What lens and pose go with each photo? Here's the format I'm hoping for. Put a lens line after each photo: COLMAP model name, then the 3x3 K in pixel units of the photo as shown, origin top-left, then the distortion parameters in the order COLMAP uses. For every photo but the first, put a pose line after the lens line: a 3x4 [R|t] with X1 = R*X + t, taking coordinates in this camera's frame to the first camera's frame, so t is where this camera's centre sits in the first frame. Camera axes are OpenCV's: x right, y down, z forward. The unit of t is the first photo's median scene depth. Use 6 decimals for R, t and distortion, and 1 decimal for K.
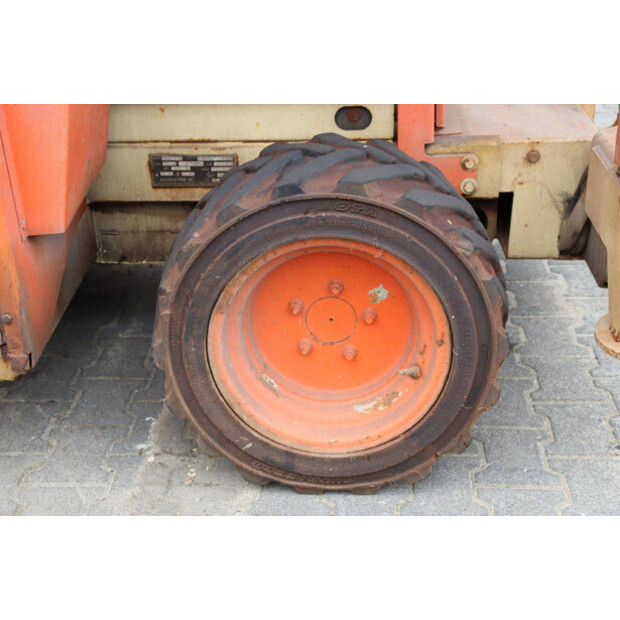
lens RADIAL K [[1076.8, 0, 309.1], [0, 1076.8, 310.7], [0, 0, 1]] dist [0.008797, 0.000000]
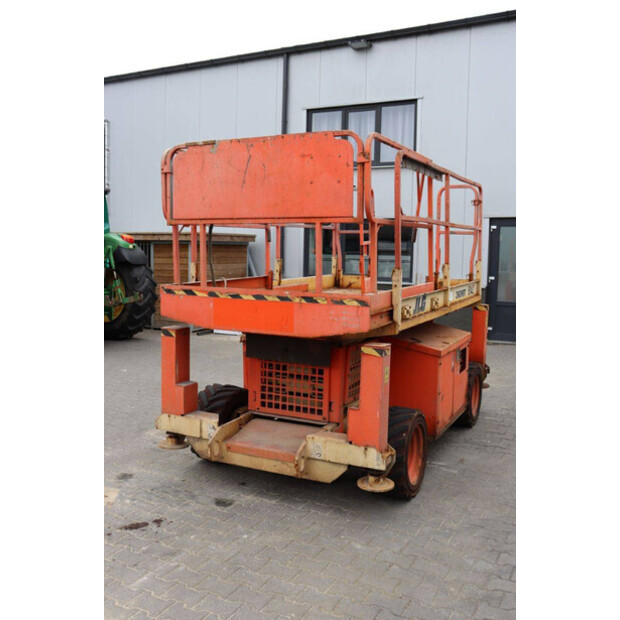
lens RADIAL K [[604.8, 0, 314.1], [0, 604.8, 309.3], [0, 0, 1]] dist [-0.064332, 0.000000]
pose [[-0.410093, 0.103461, -0.906156, 2.116166], [-0.405741, 0.869118, 0.282856, -1.284719], [0.816822, 0.483662, -0.314441, 1.891302]]
